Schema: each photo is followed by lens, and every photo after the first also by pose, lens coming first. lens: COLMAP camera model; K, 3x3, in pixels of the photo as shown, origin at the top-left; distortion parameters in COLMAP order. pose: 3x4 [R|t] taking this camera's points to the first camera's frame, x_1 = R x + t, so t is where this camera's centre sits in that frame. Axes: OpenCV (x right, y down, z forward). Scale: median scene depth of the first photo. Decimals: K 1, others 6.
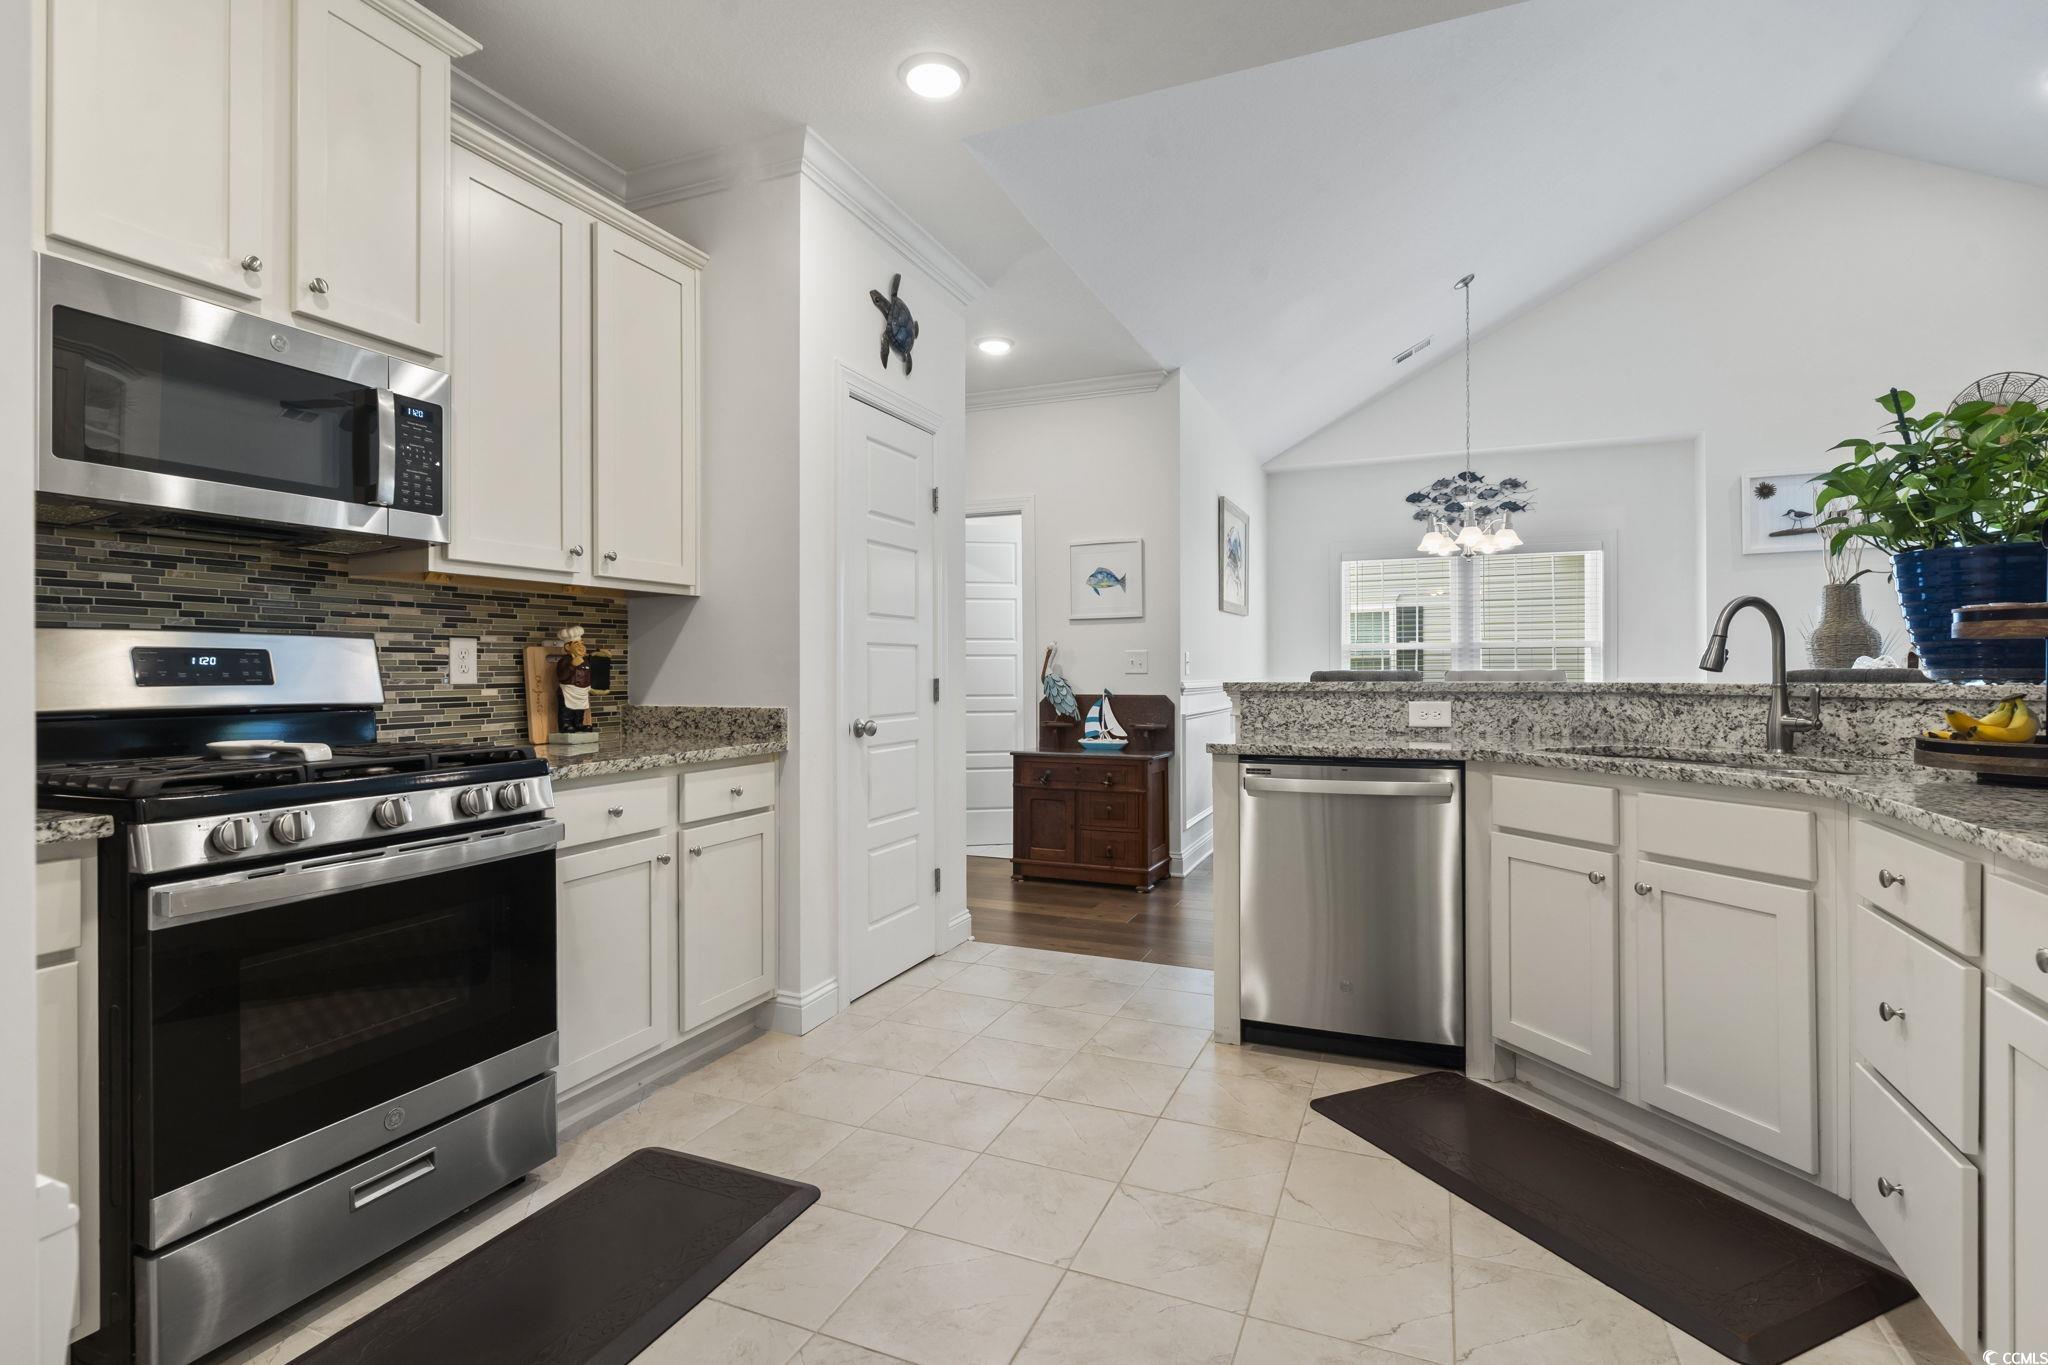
lens RADIAL K [[980.4, 0, 1017.0], [0, 980.4, 666.3], [0, 0, 1]] dist [0.000643, -0.000020]
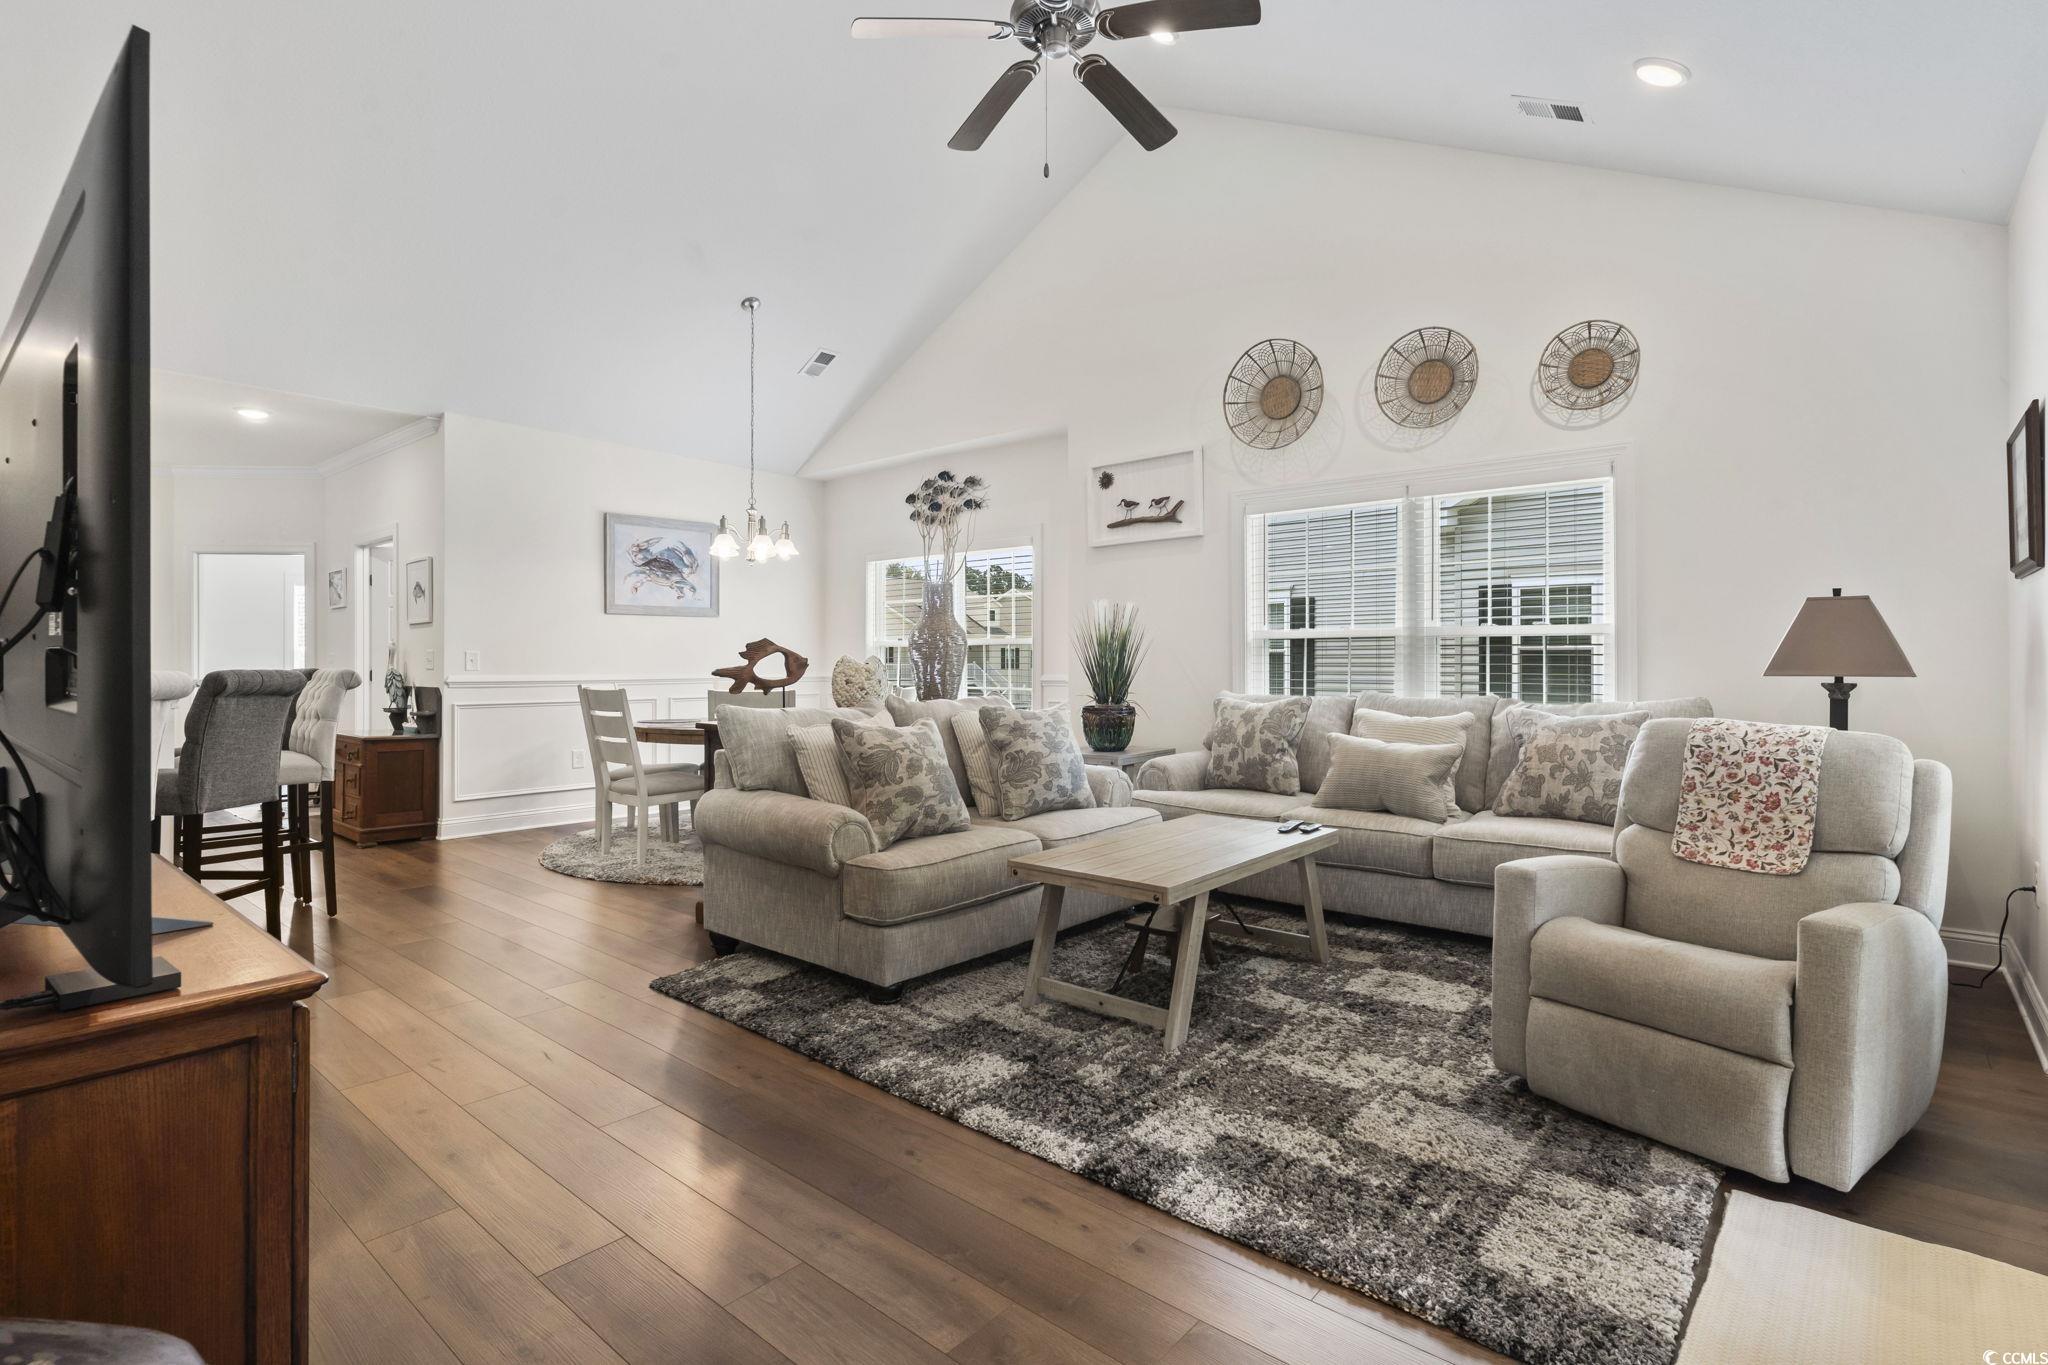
lens RADIAL K [[981.6, 0, 1023.8], [0, 981.6, 662.3], [0, 0, 1]] dist [-0.000783, -0.000310]
pose [[0.952145, 0.002573, -0.305636, 2.231058], [-0.001062, 0.999986, 0.005111, -0.014495], [0.305645, -0.004542, 0.952135, 0.143378]]
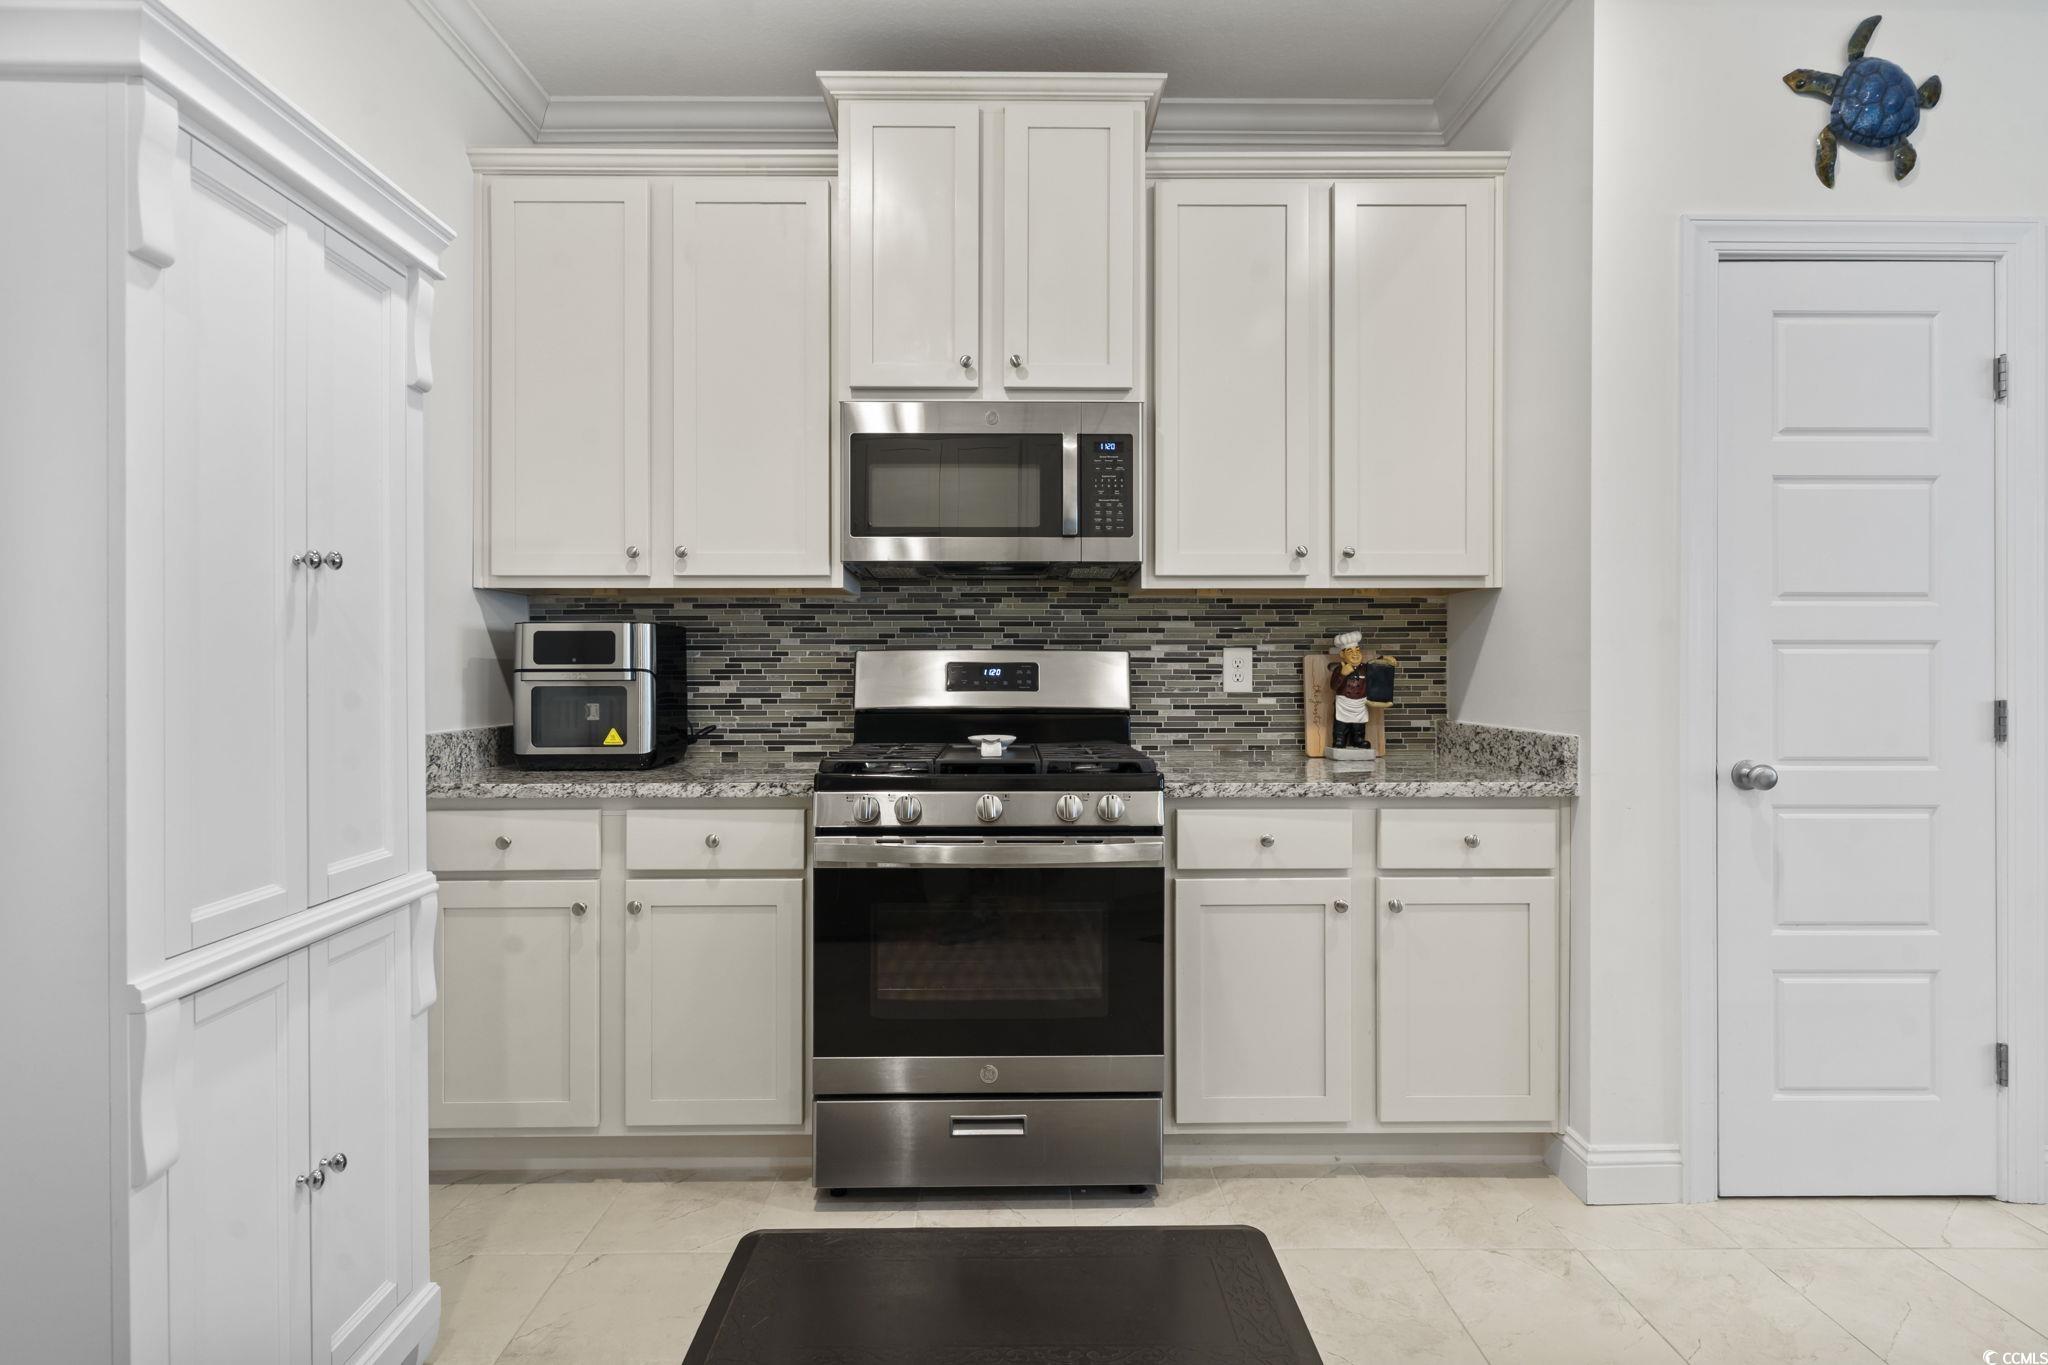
lens RADIAL K [[980.4, 0, 1017.0], [0, 980.4, 666.3], [0, 0, 1]] dist [0.000643, -0.000020]
pose [[0.400864, 0.002232, -0.916135, 0.270037], [0.001664, 0.999994, 0.003164, -0.012376], [0.916136, -0.002793, 0.400858, 0.358590]]
